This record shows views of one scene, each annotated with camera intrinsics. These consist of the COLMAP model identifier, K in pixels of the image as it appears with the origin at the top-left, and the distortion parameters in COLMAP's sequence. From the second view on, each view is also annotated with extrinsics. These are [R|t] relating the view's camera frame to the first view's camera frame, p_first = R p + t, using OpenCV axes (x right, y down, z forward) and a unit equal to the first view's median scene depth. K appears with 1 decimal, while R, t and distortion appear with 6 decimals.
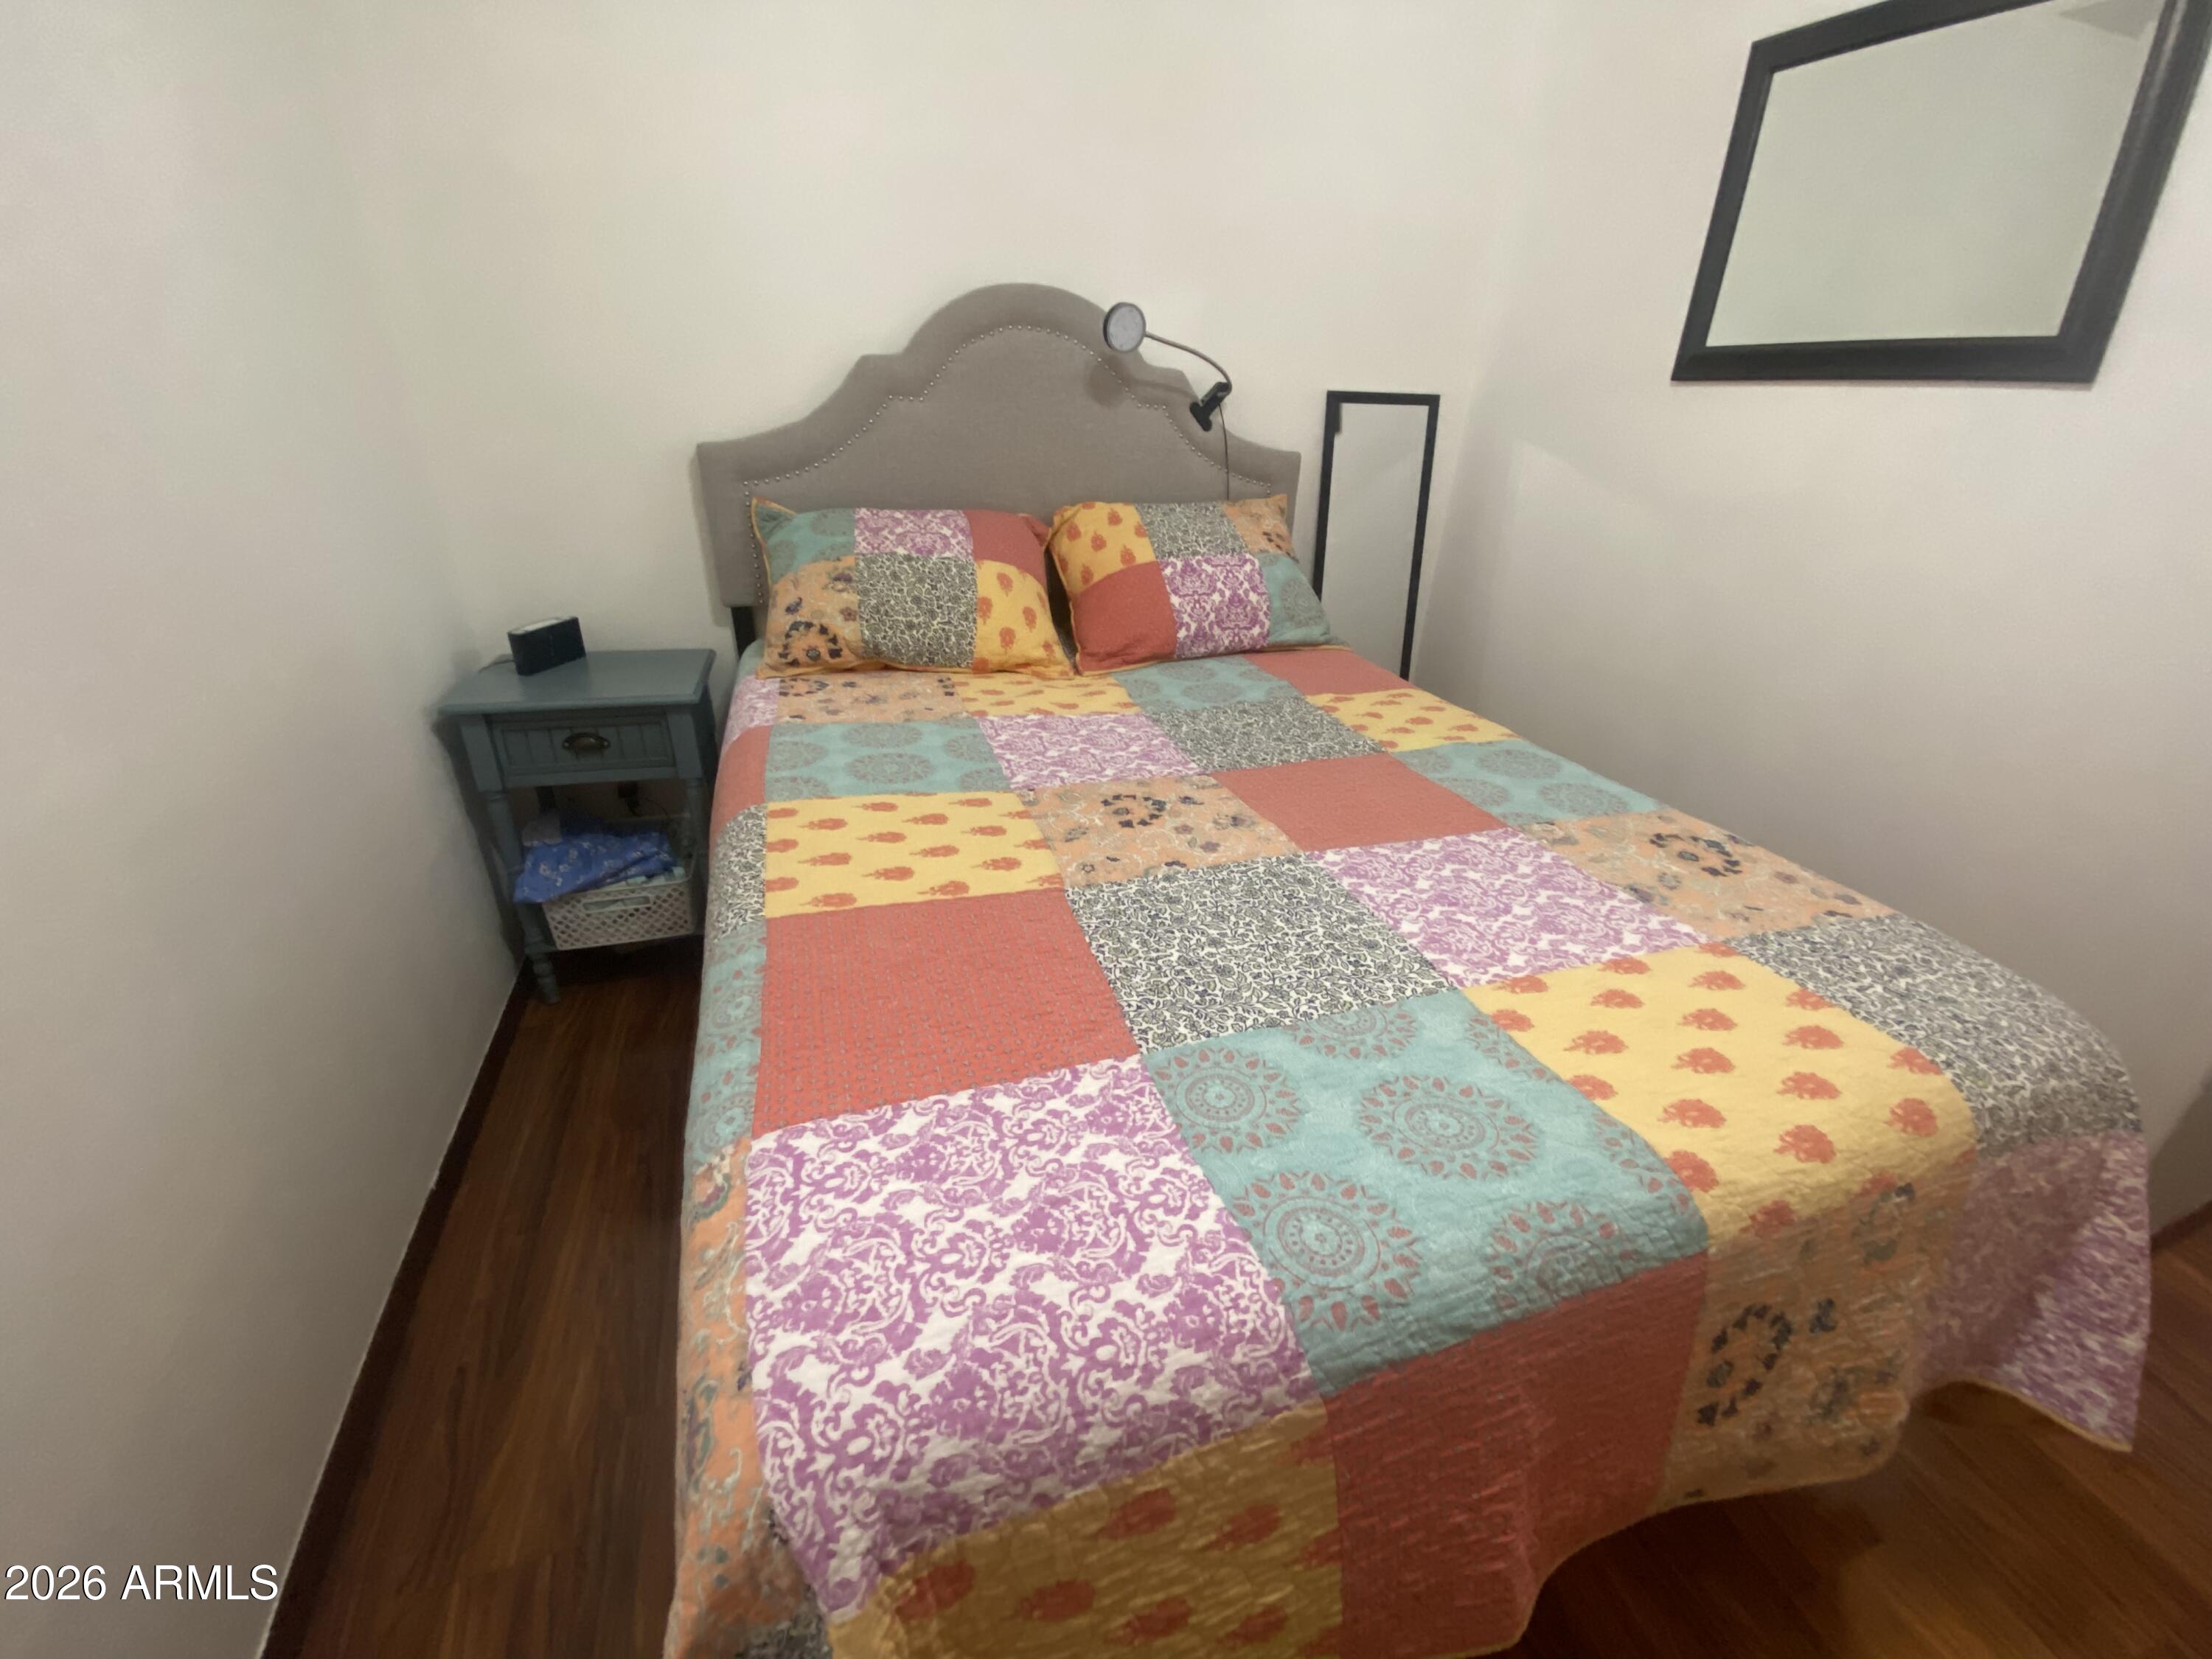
lens RADIAL K [[893.0, 0, 1104.5], [0, 893.0, 835.4], [0, 0, 1]] dist [0.011122, -0.015782]
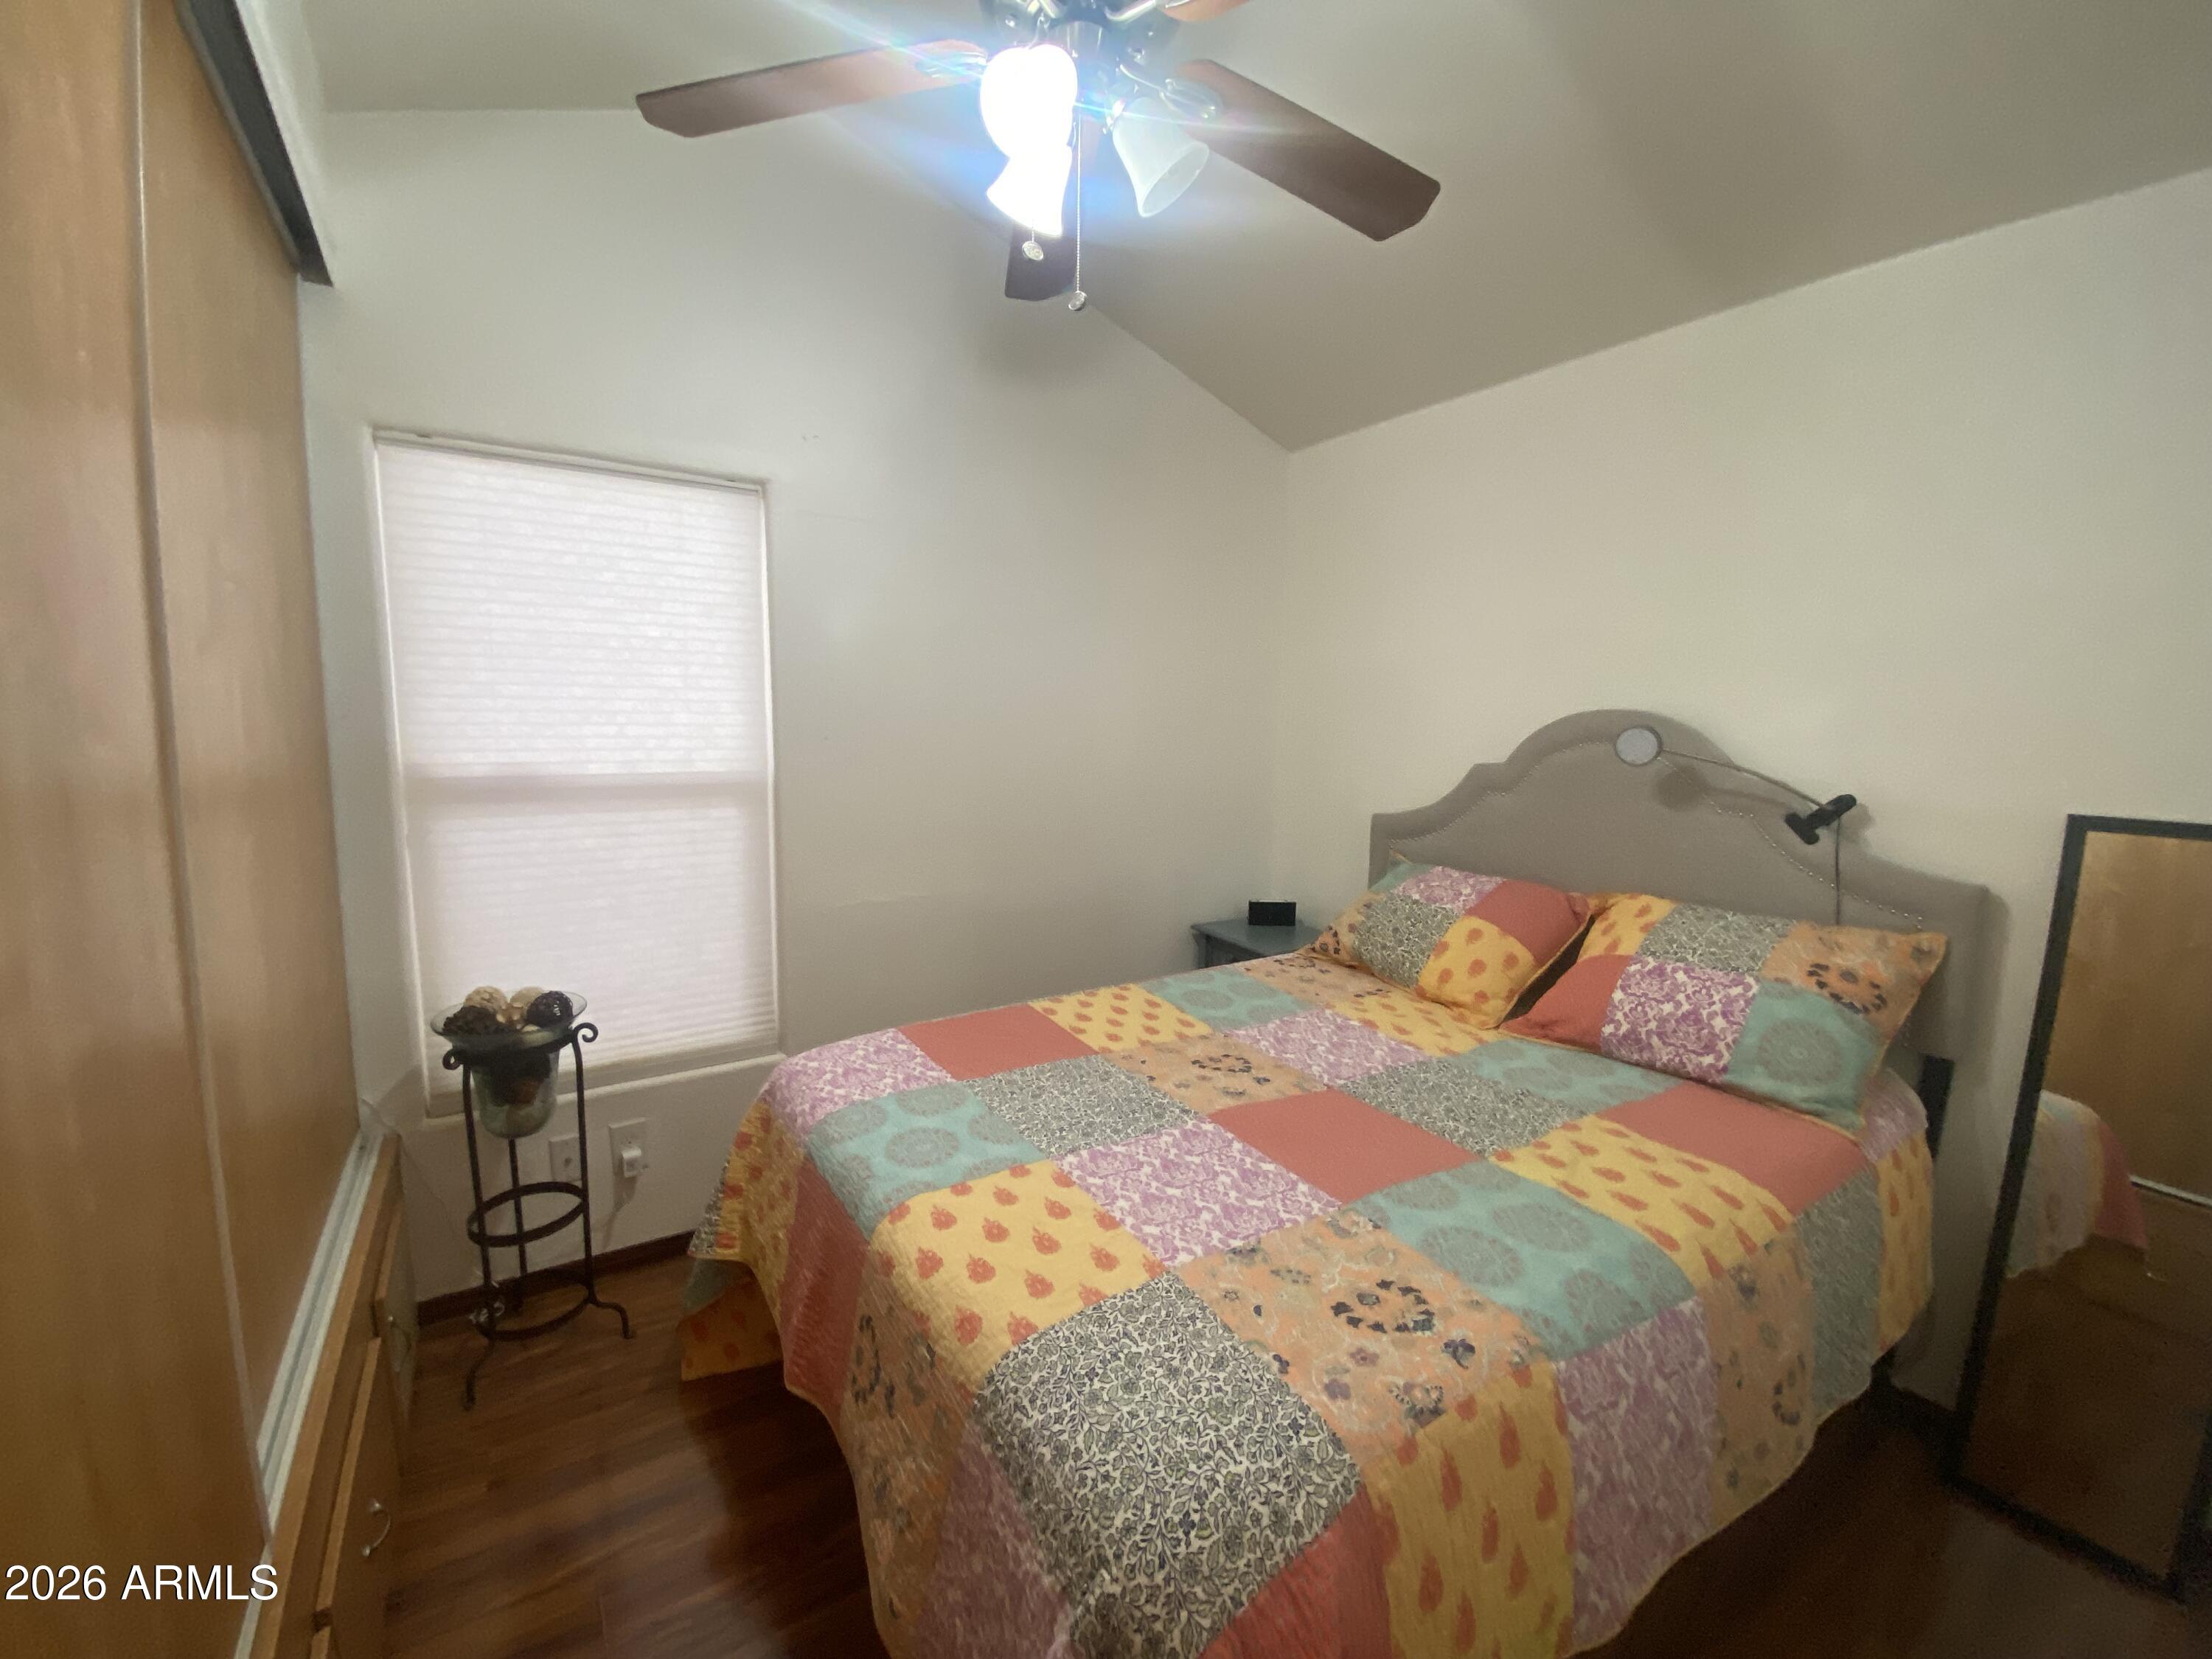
lens RADIAL K [[893.0, 0, 1107.2], [0, 893.0, 823.3], [0, 0, 1]] dist [0.011122, -0.015782]
pose [[0.243806, 0.084814, -0.966108, 1.553627], [-0.438292, 0.898272, -0.031749, -0.288356], [0.865135, 0.431179, 0.256177, 0.364115]]
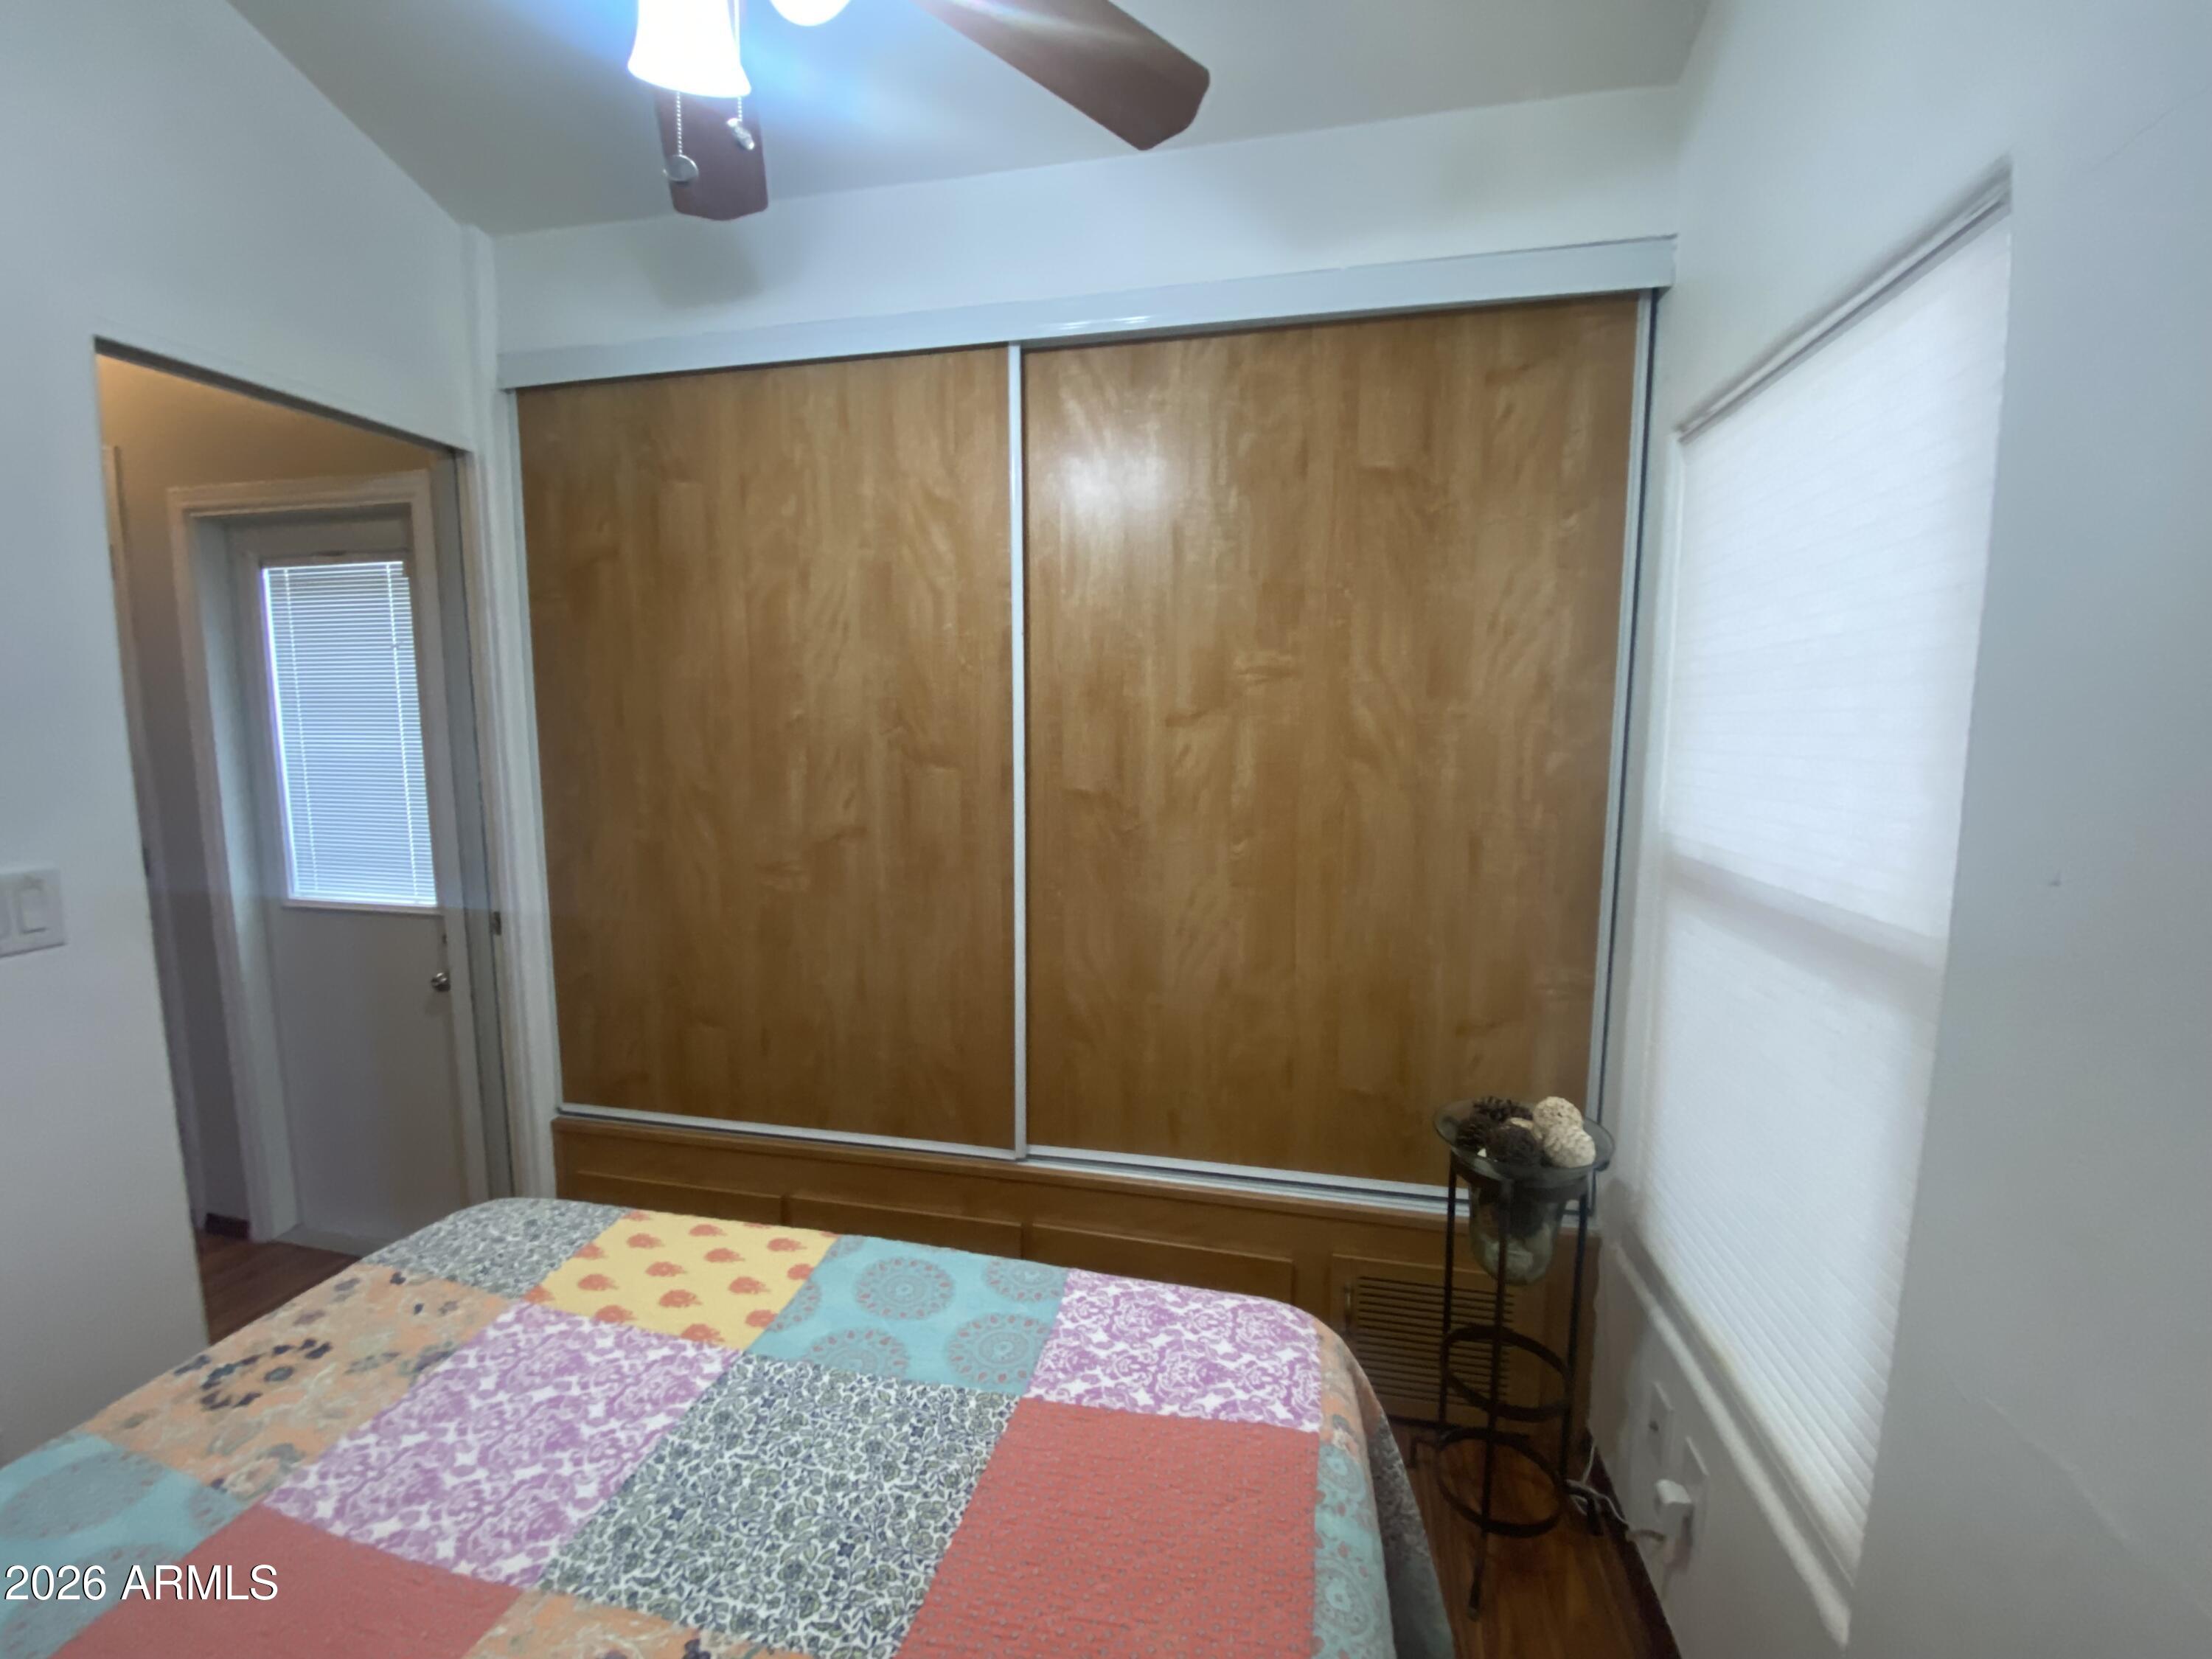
lens RADIAL K [[893.0, 0, 1098.2], [0, 893.0, 824.3], [0, 0, 1]] dist [0.011122, -0.015782]
pose [[-0.852256, -0.093130, 0.514768, -0.454096], [0.204099, 0.846846, 0.491116, -0.749906], [-0.481667, 0.523621, -0.702722, 1.028729]]
